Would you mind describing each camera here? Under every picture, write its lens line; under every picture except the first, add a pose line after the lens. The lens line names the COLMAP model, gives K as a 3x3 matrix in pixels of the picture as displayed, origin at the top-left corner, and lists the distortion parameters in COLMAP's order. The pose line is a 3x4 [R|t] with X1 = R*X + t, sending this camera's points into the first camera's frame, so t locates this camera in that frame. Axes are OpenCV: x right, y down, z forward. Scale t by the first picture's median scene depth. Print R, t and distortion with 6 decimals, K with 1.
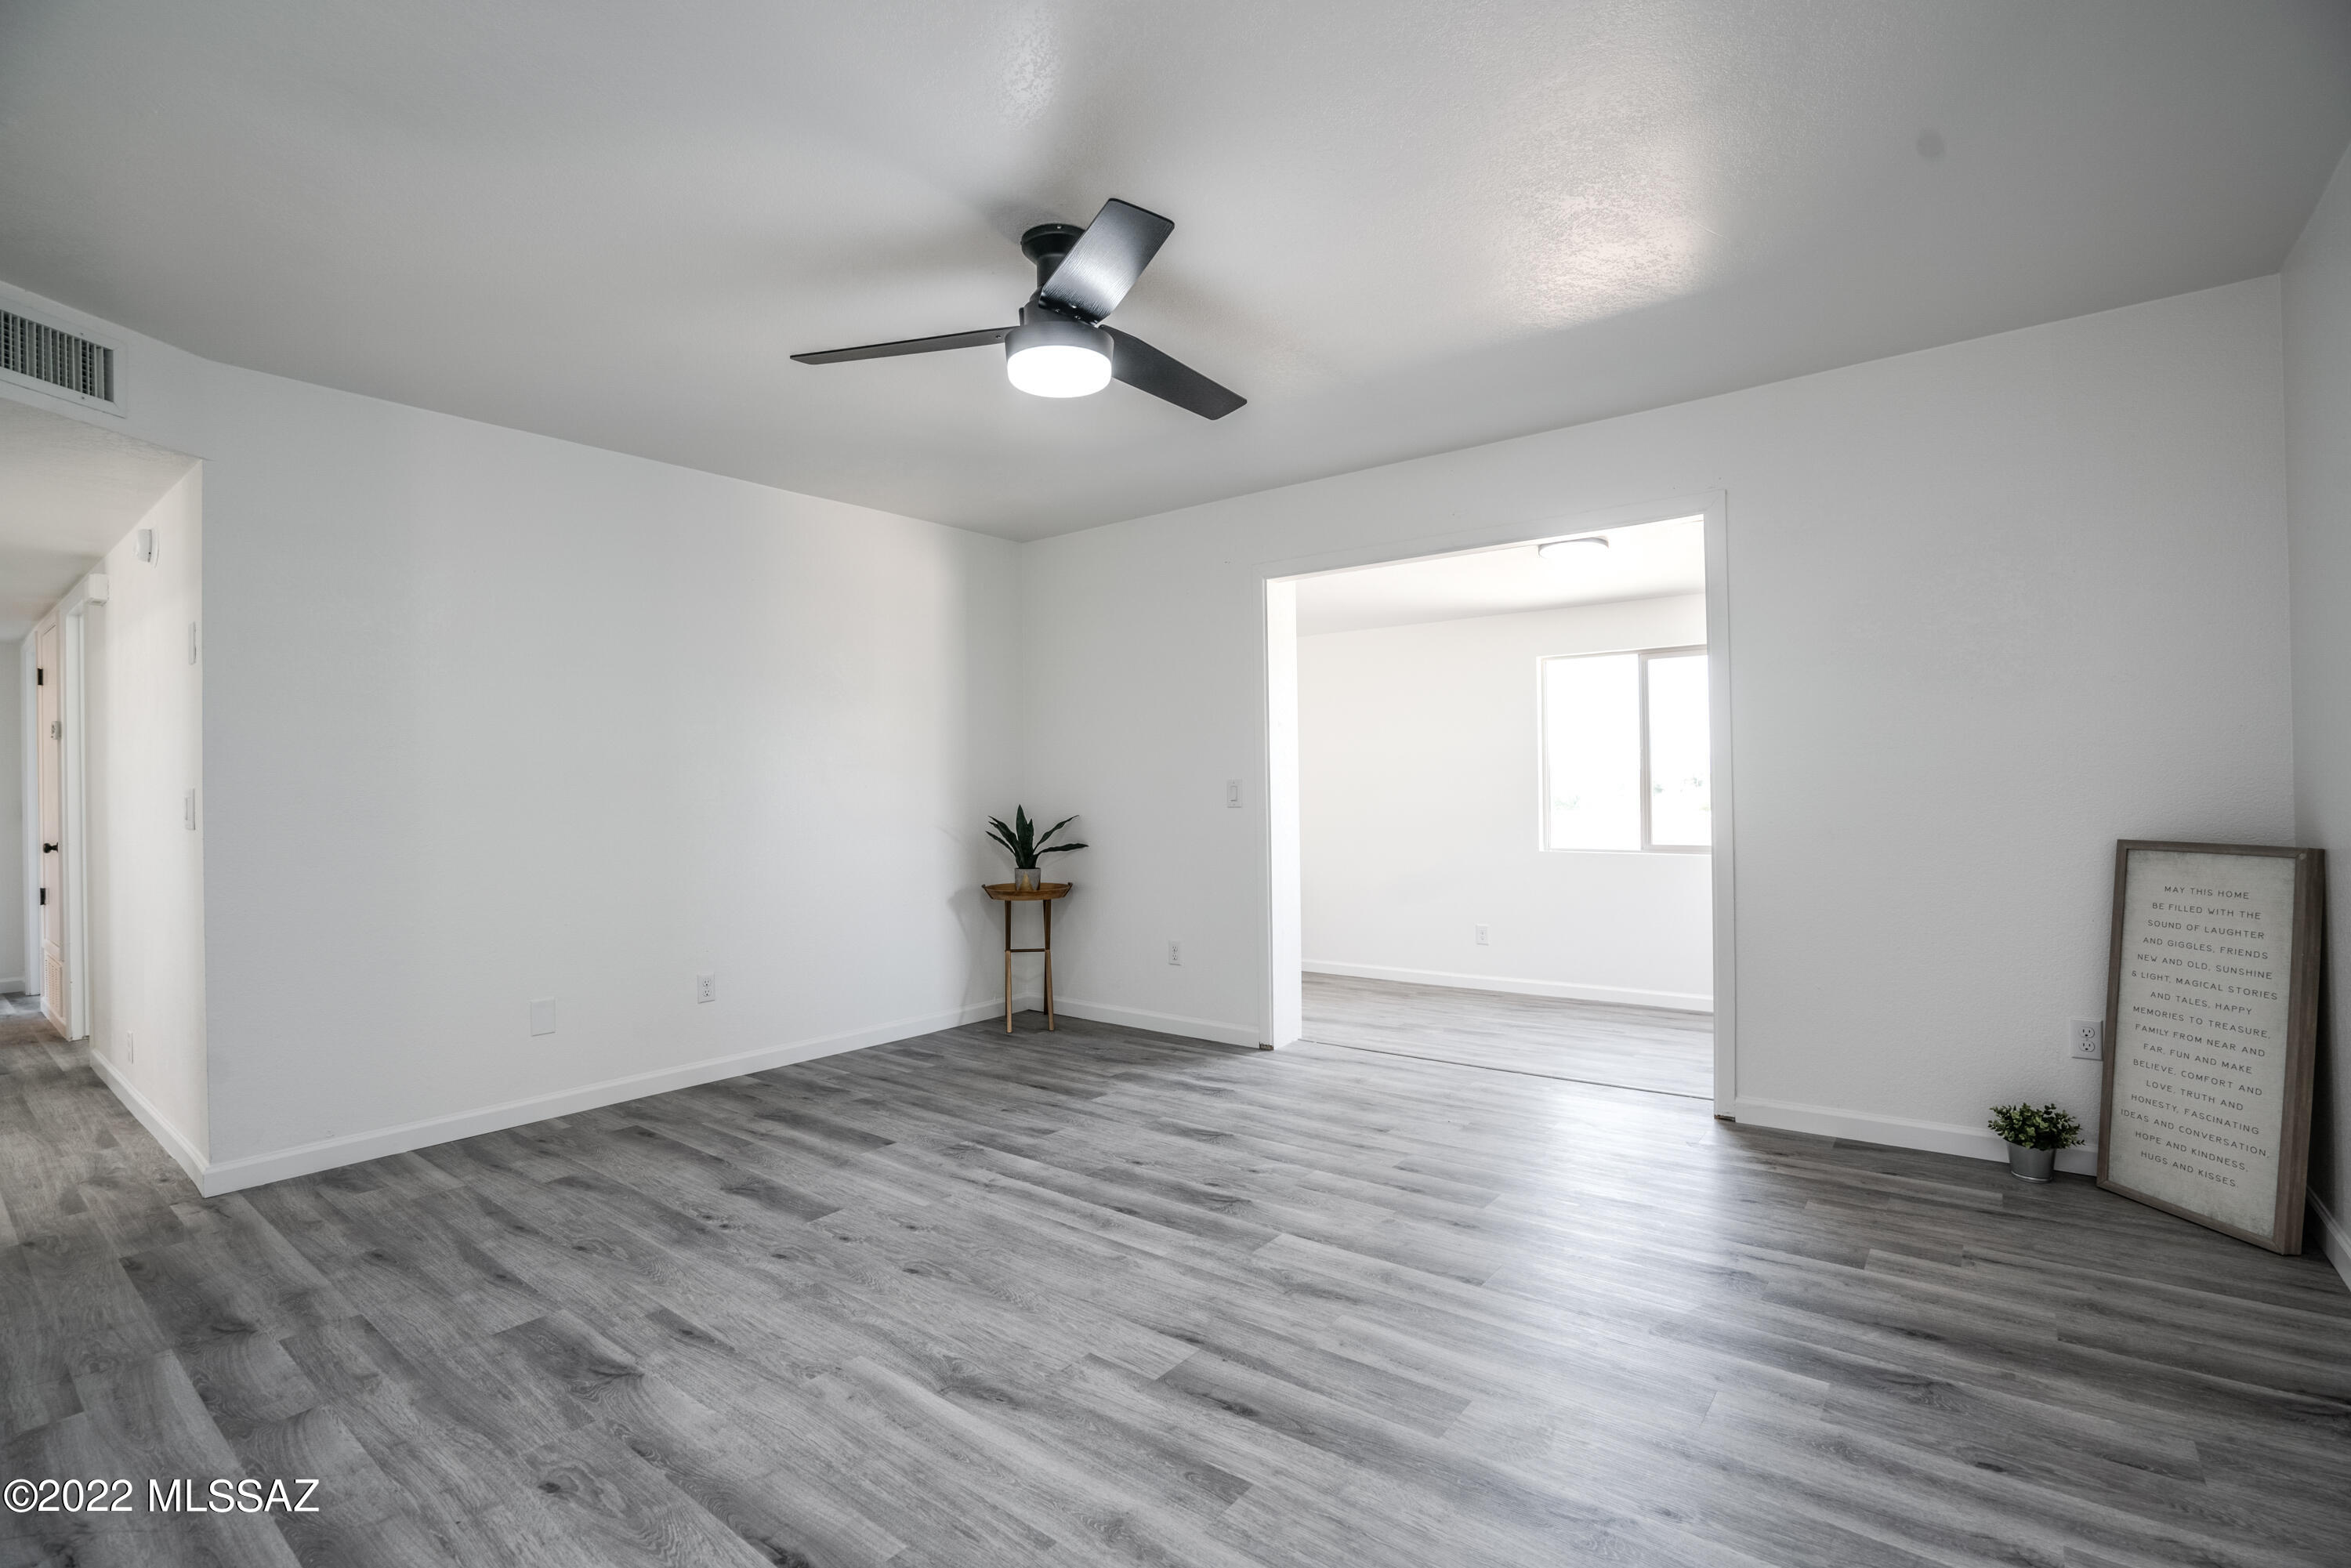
lens RADIAL K [[1077.6, 0, 1174.9], [0, 1077.6, 784.4], [0, 0, 1]] dist [-0.061488, 0.024891]
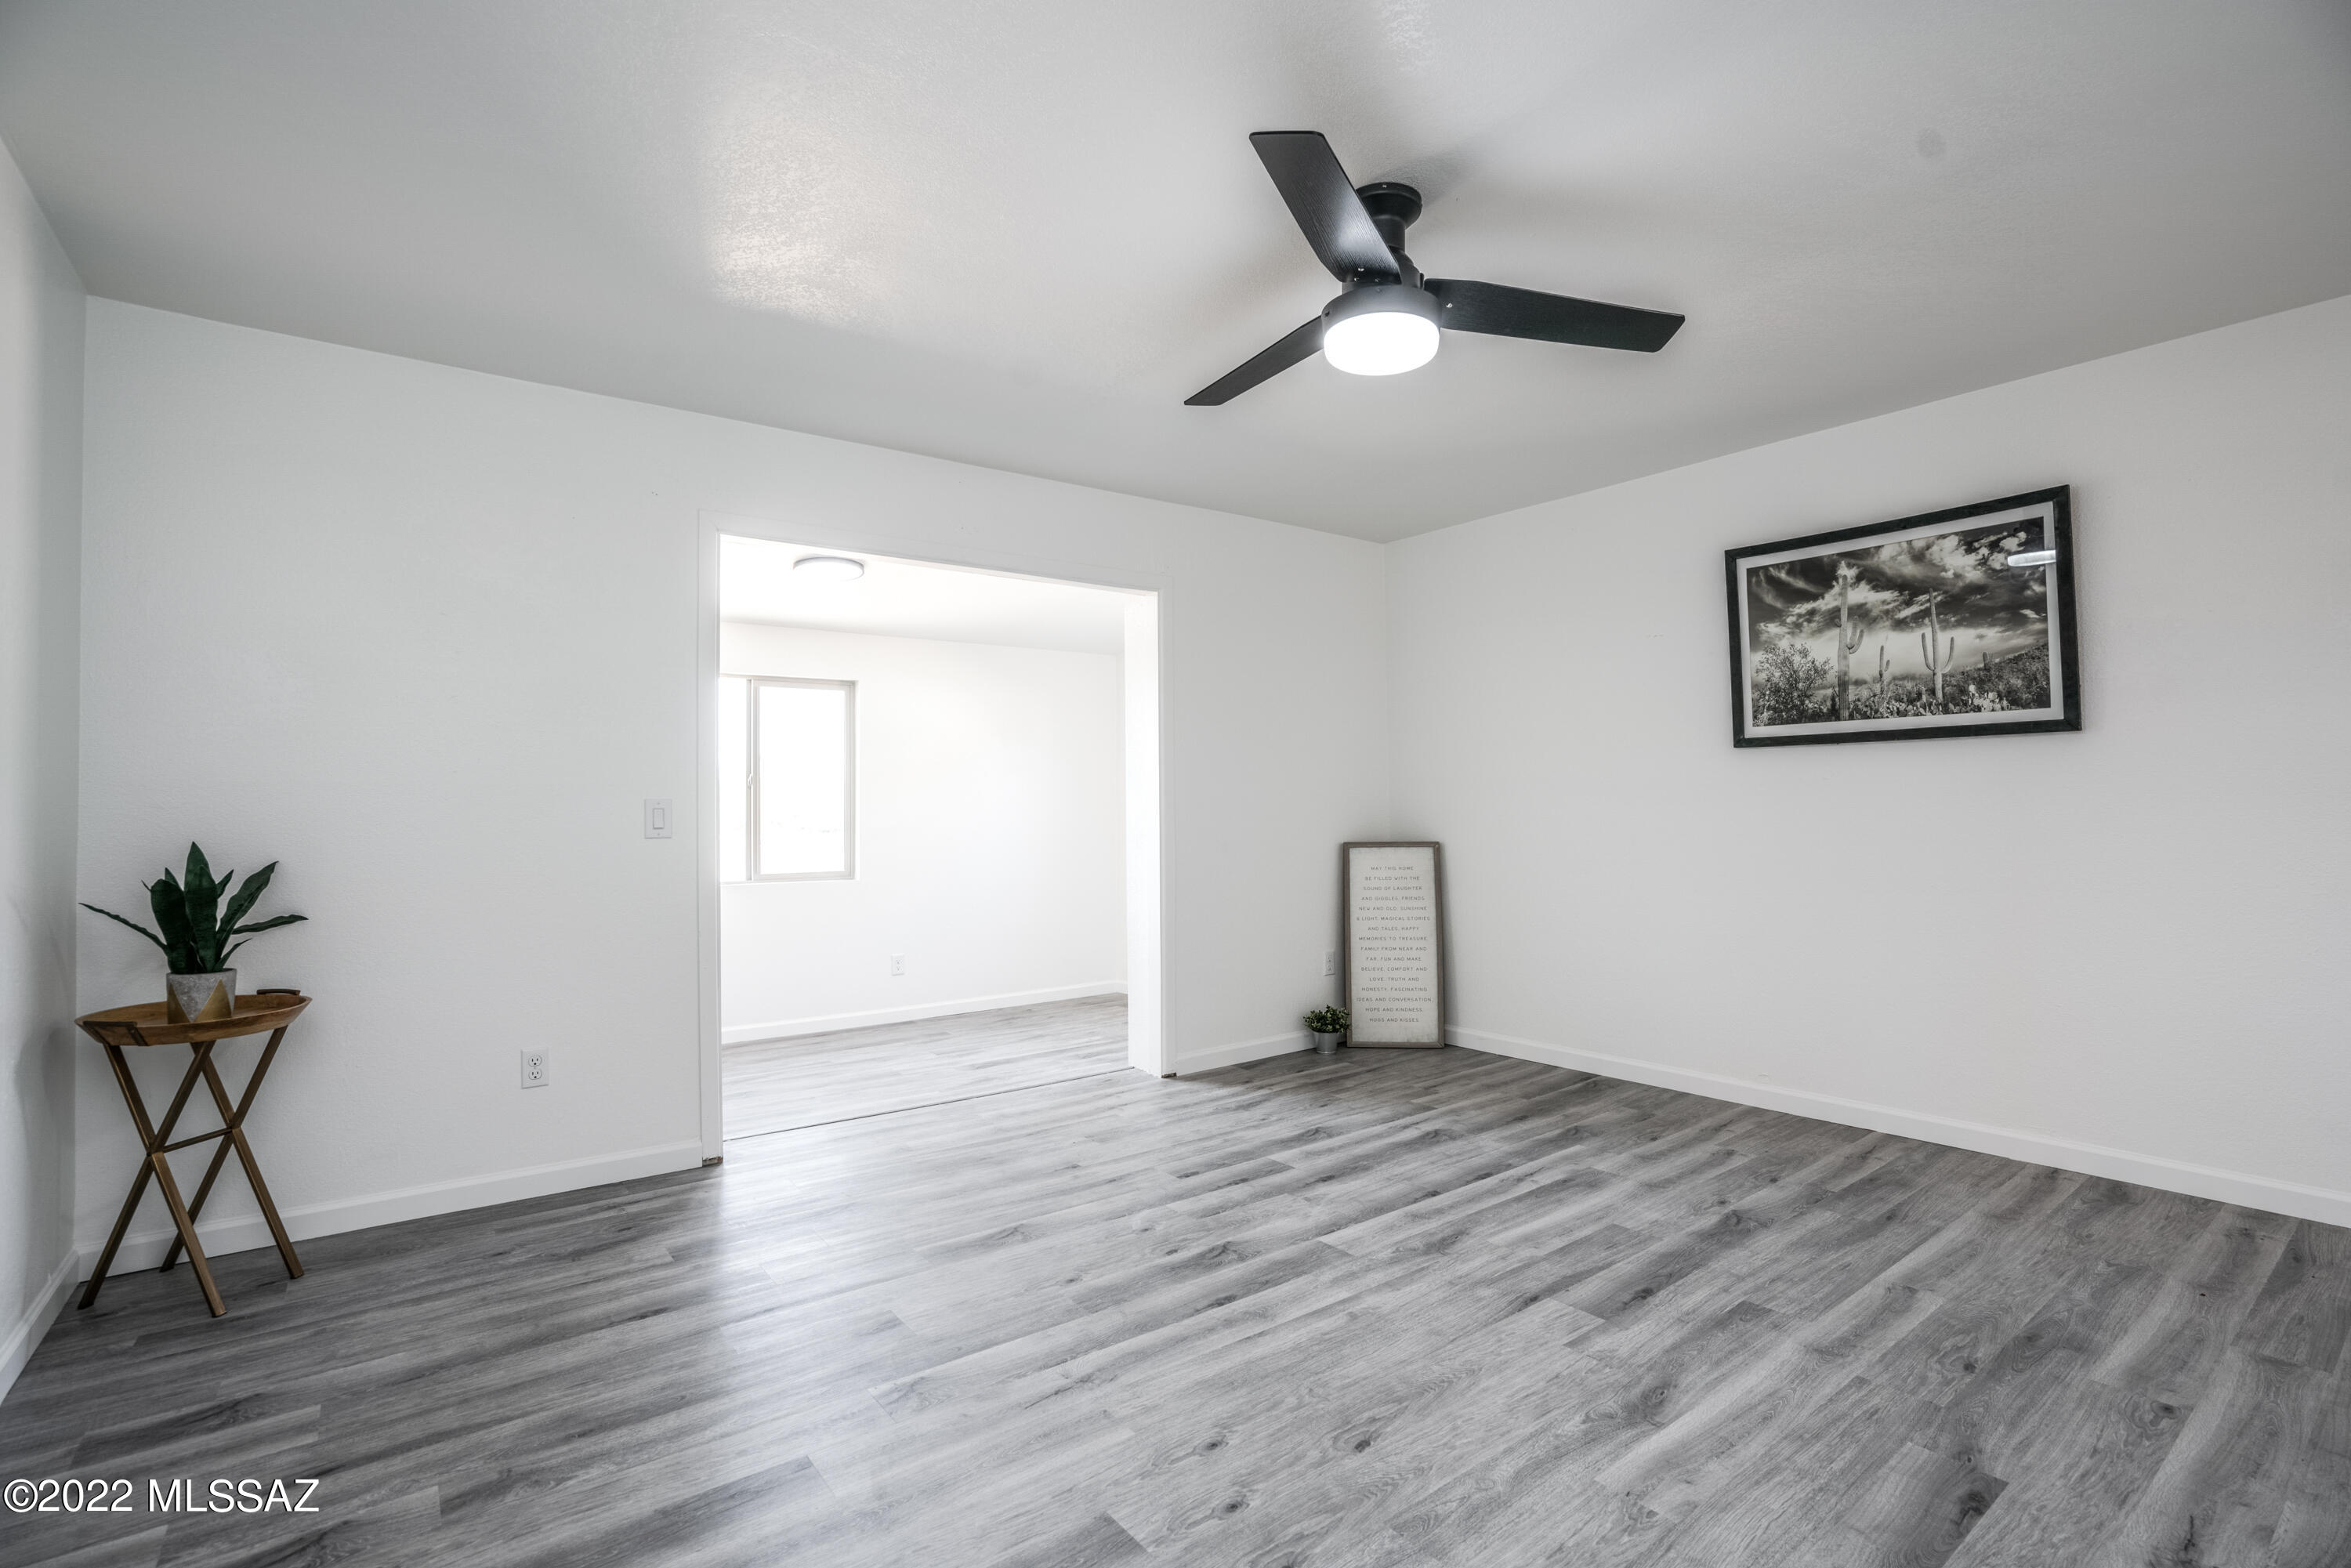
lens RADIAL K [[1077.6, 0, 1174.9], [0, 1077.6, 784.4], [0, 0, 1]] dist [-0.061488, 0.024891]
pose [[0.255211, 0.033047, 0.966320, -0.874959], [0.002366, 0.999391, -0.034803, 0.018519], [-0.966882, 0.011168, 0.254978, 0.808158]]
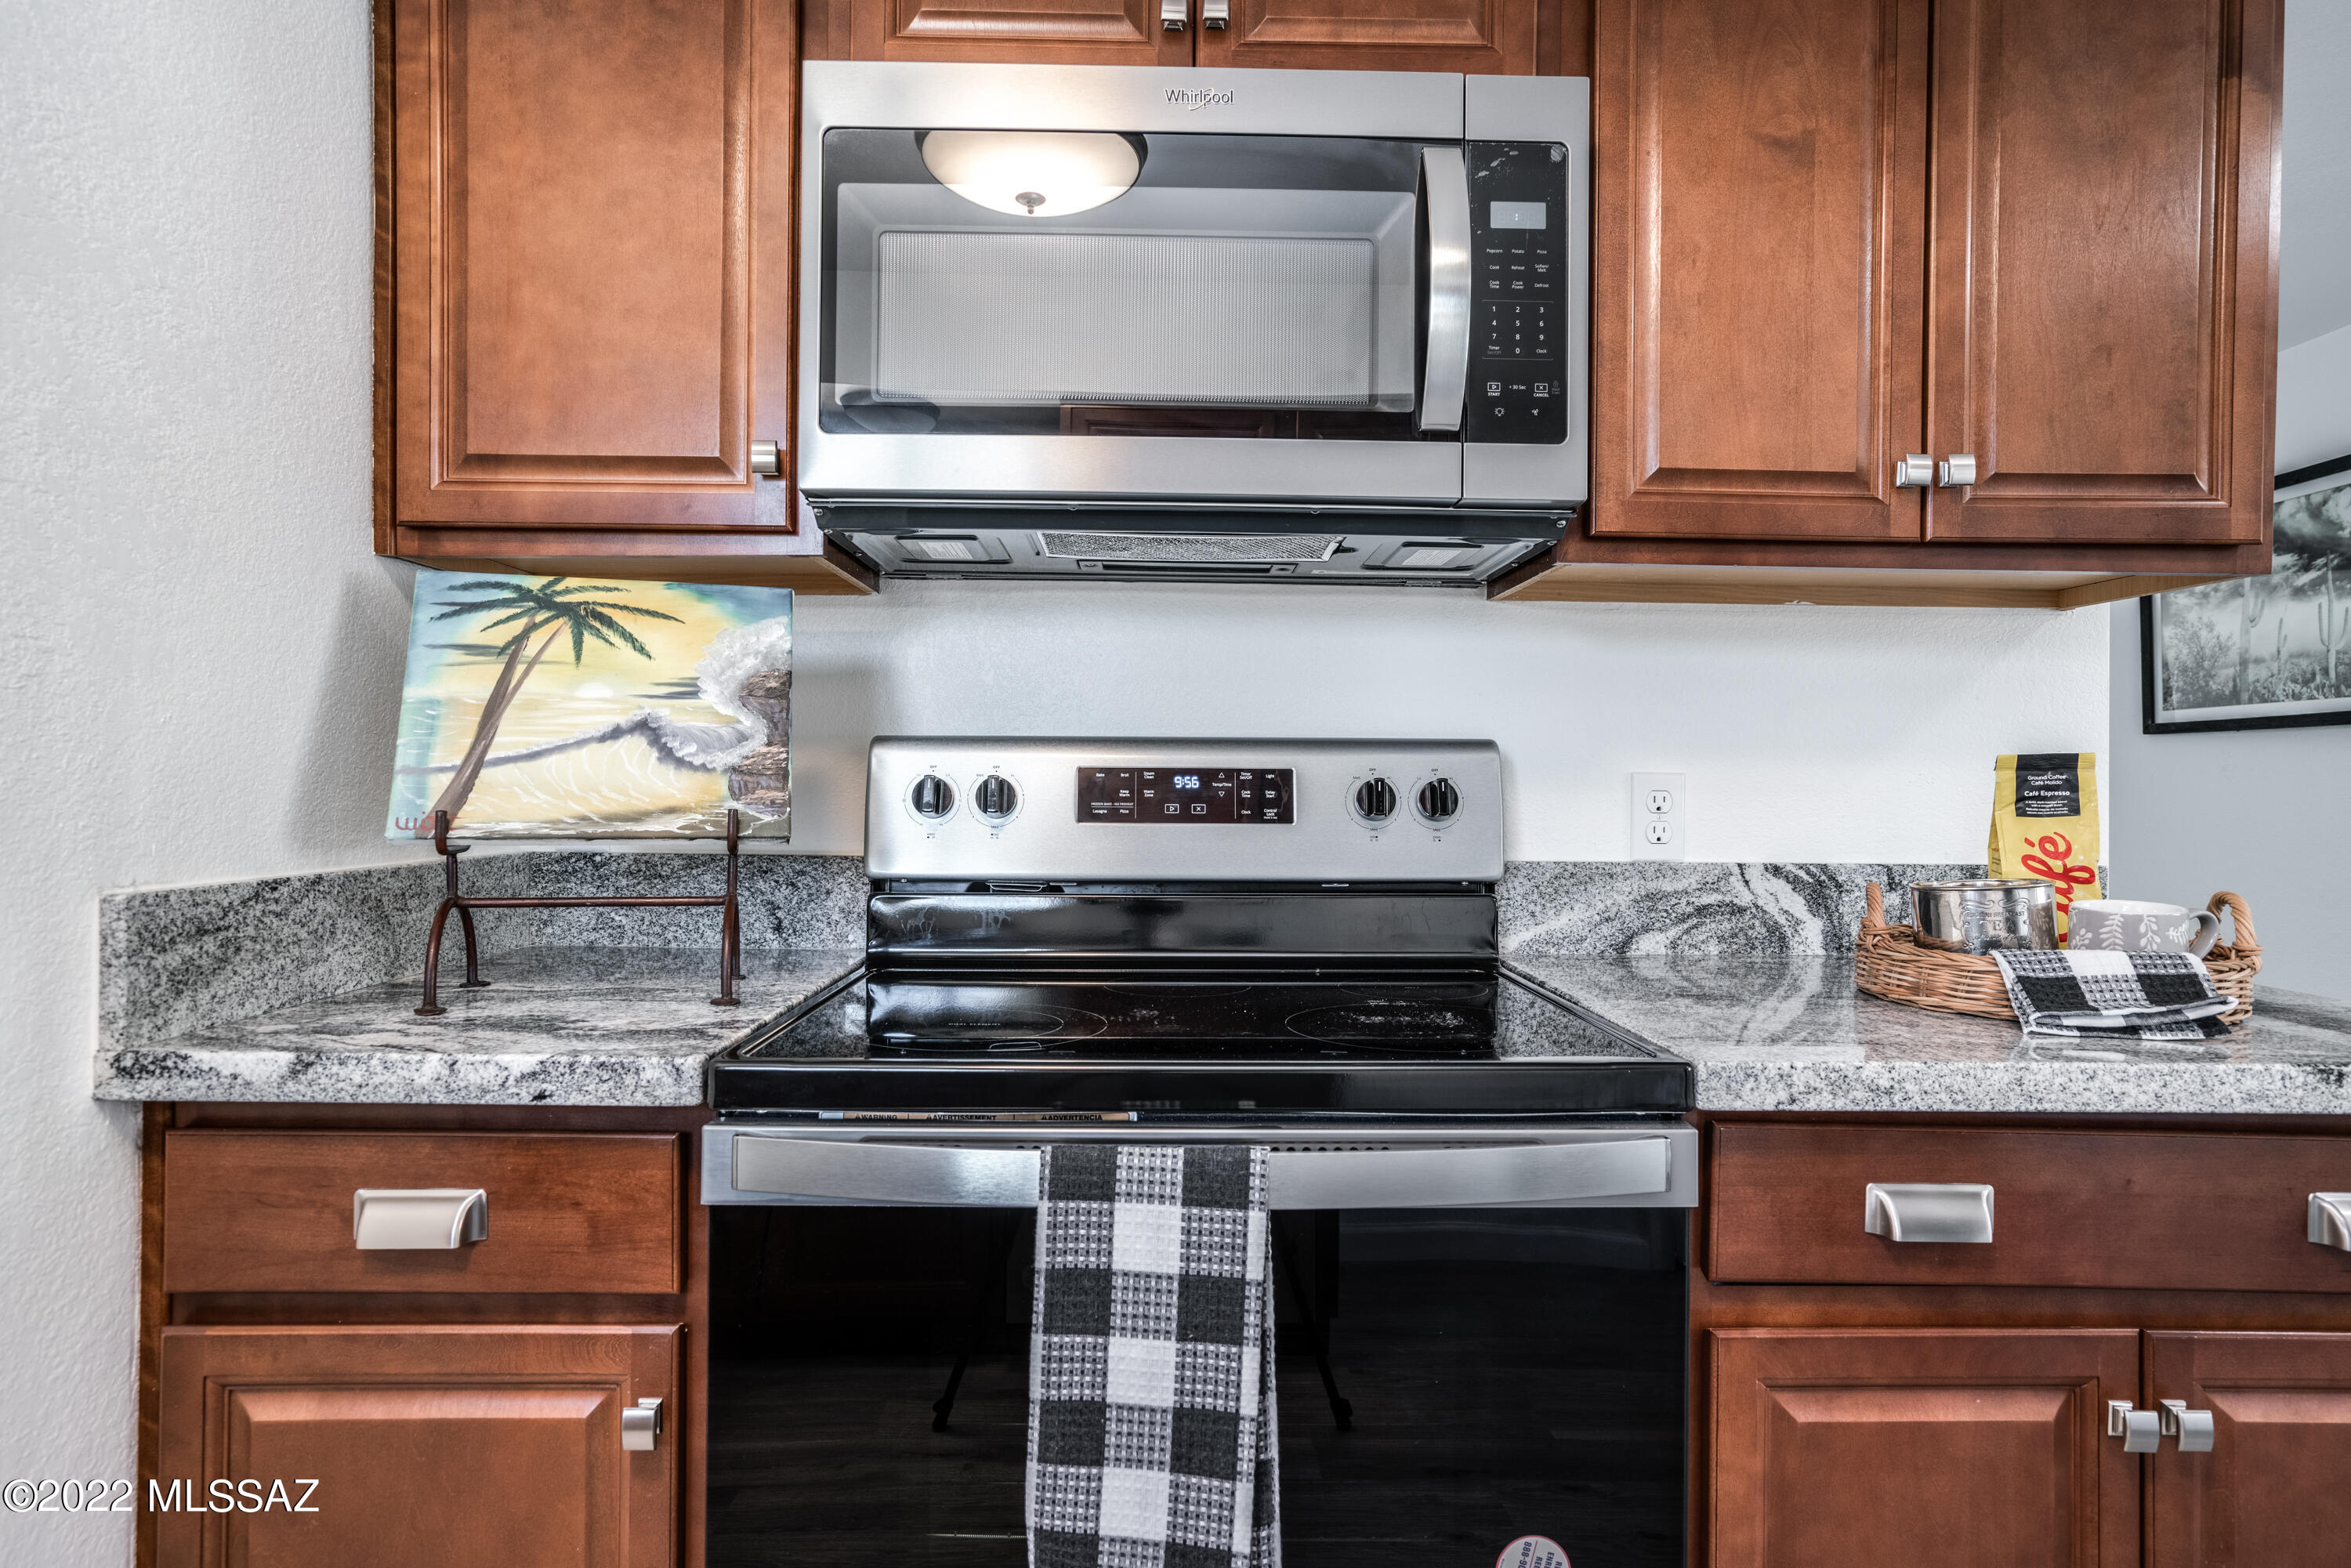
lens RADIAL K [[1285.9, 0, 1175.5], [0, 1285.9, 784.0], [0, 0, 1]] dist [-0.002347, 0.001430]
pose [[0.778599, 0.021244, 0.627162, -1.162021], [-0.022246, 0.999733, -0.006246, 0.016477], [-0.627128, -0.009089, 0.778864, 0.009910]]
